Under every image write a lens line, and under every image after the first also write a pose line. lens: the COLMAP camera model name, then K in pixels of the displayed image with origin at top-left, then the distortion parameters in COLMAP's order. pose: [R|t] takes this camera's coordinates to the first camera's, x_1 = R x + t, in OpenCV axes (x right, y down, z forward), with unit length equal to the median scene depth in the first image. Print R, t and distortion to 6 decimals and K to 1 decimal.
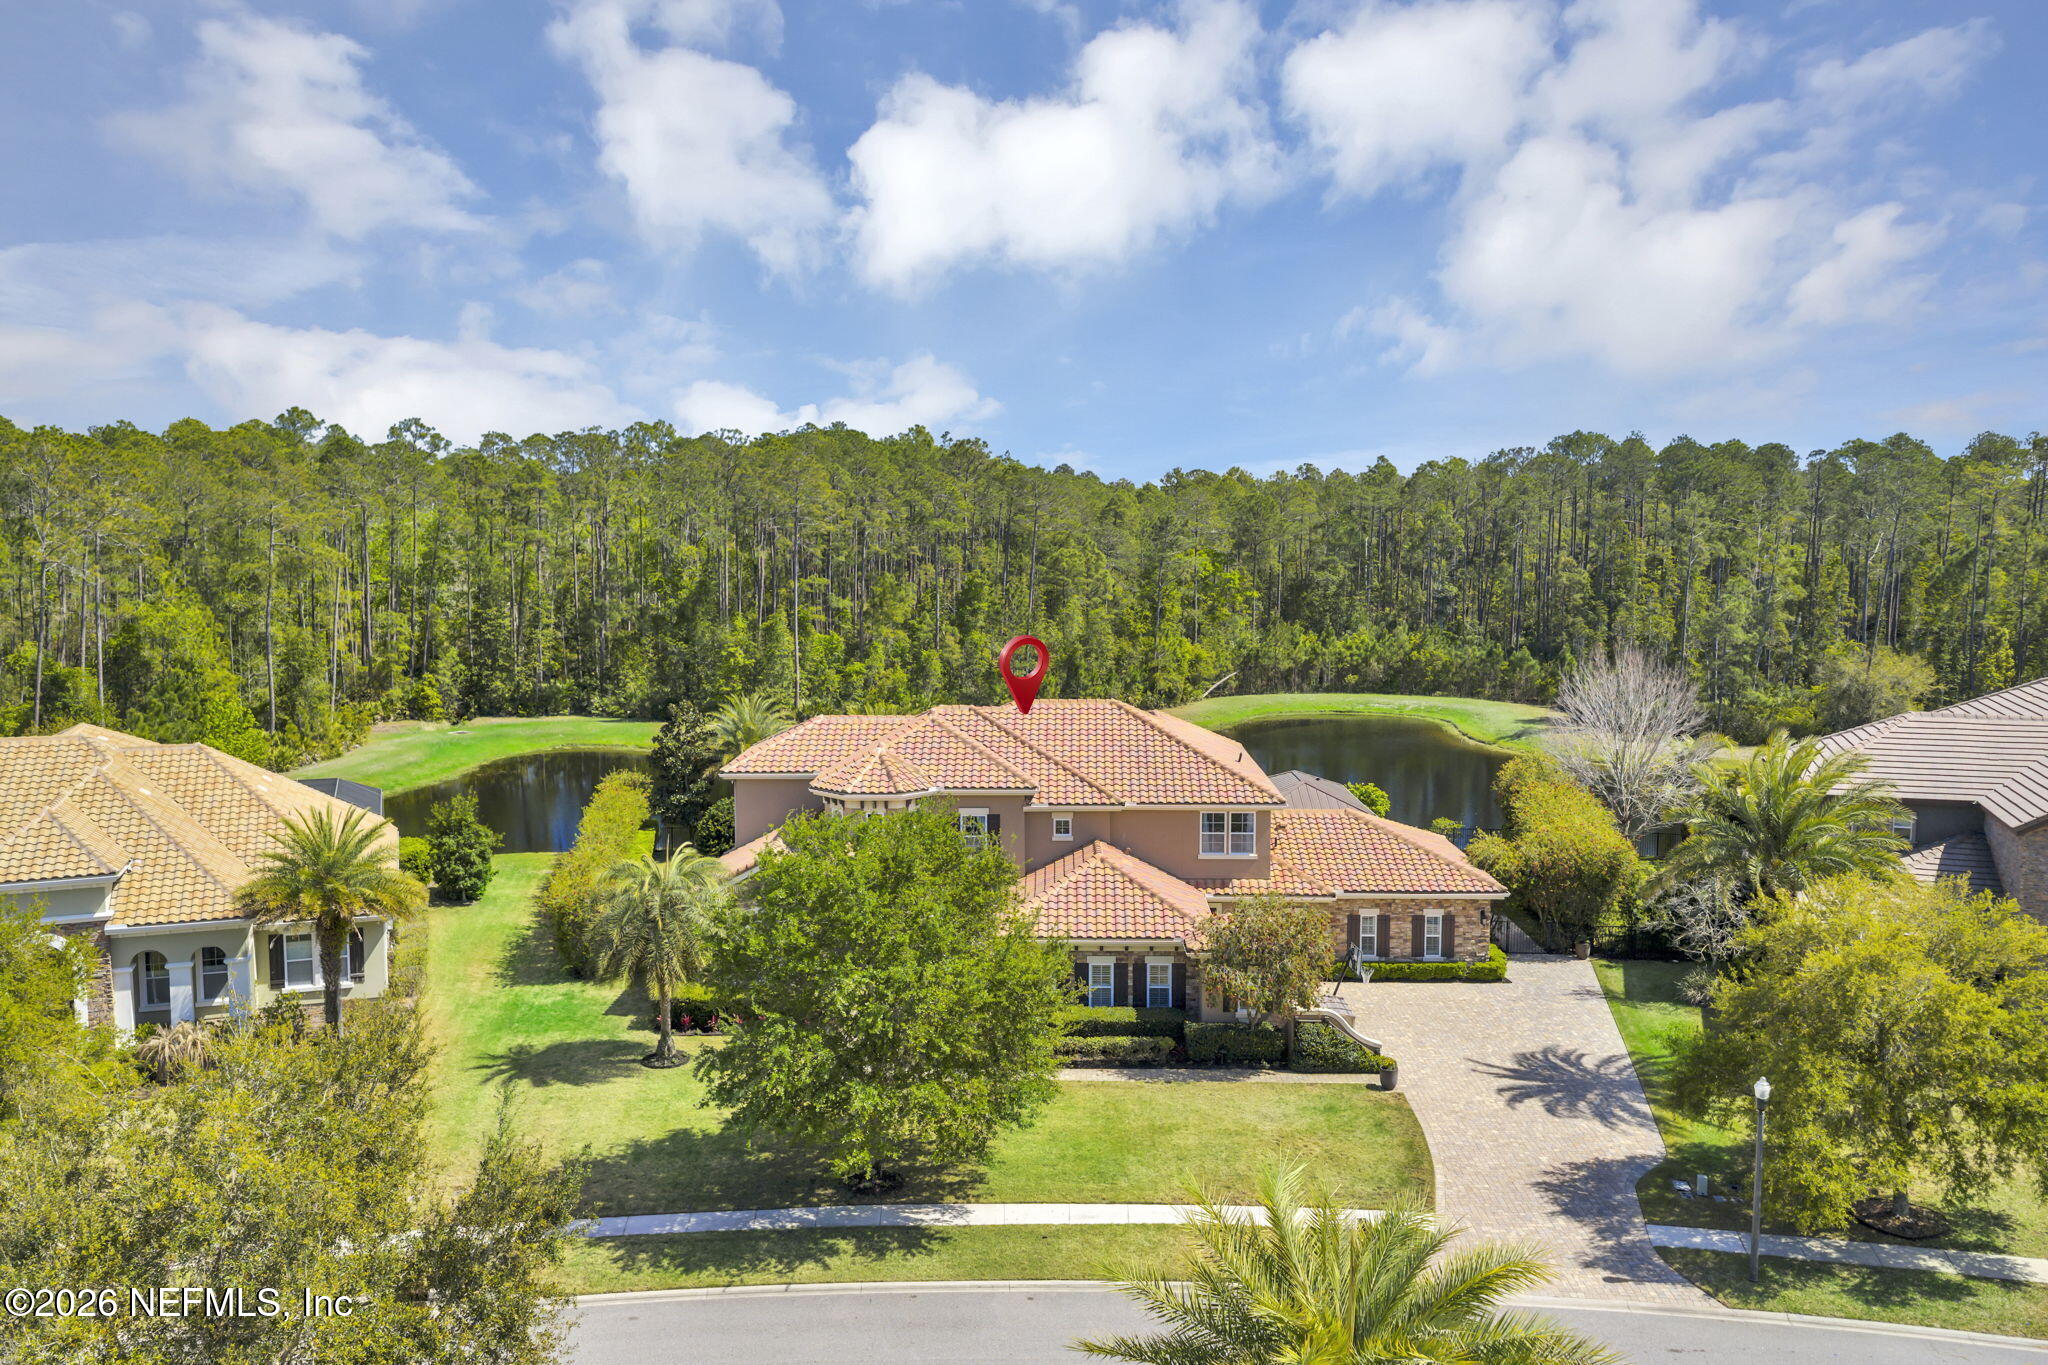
lens RADIAL K [[1692.1, 0, 1024.0], [0, 1692.1, 682.5], [0, 0, 1]] dist [0.019803, -0.021673]
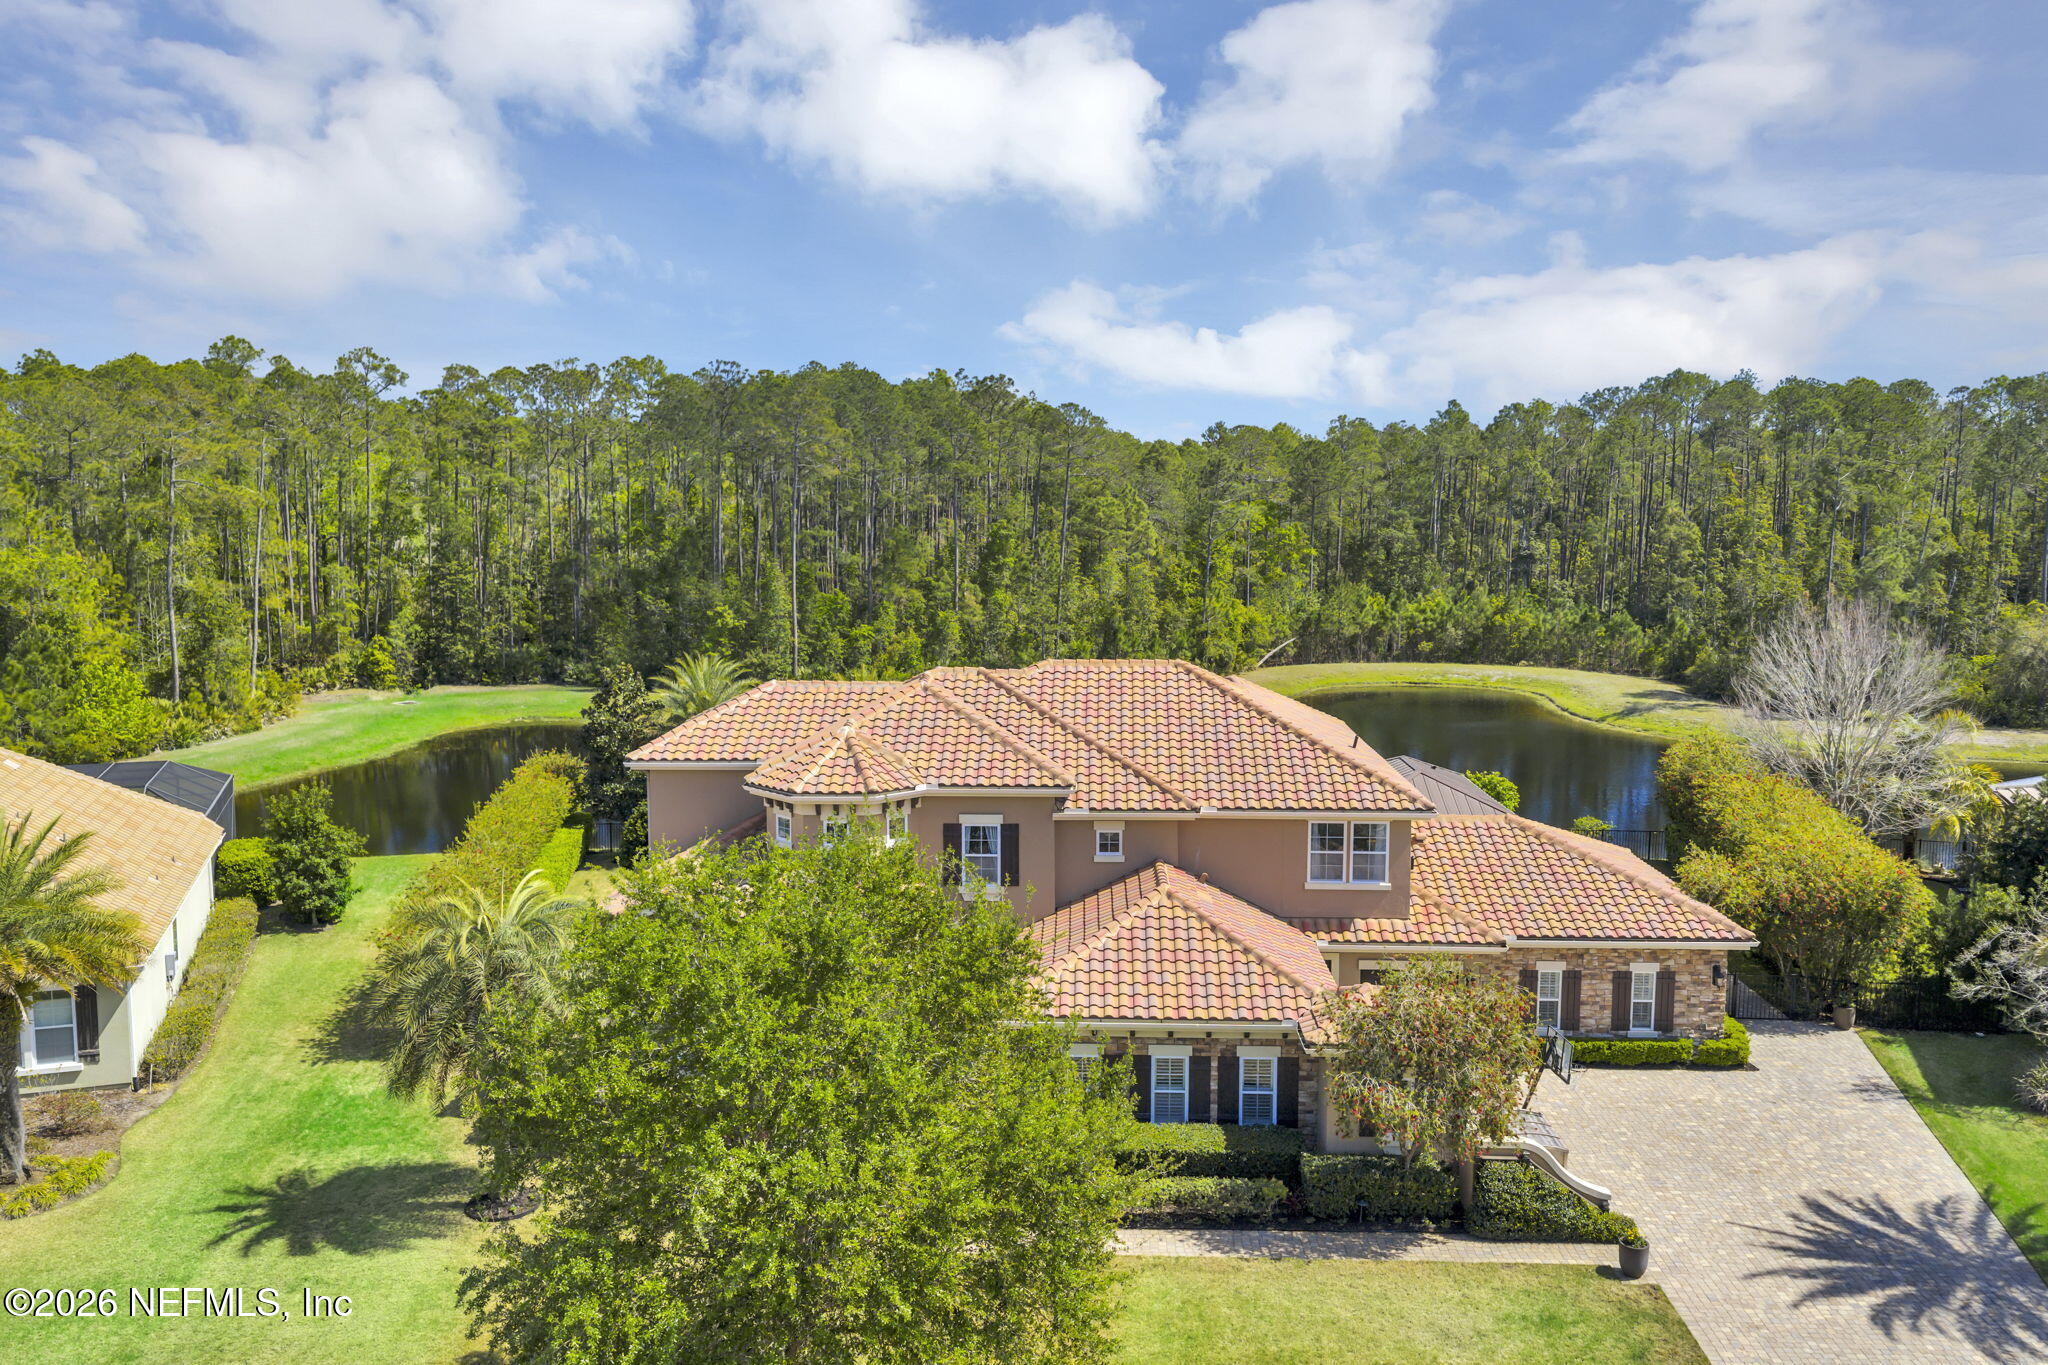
lens RADIAL K [[1692.1, 0, 1024.0], [0, 1692.1, 682.5], [0, 0, 1]] dist [0.019803, -0.021673]
pose [[0.999828, 0.003676, -0.018167, 0.000156], [-0.003383, 0.999864, 0.016126, 0.007587], [0.018224, -0.016062, 0.999705, 0.261511]]
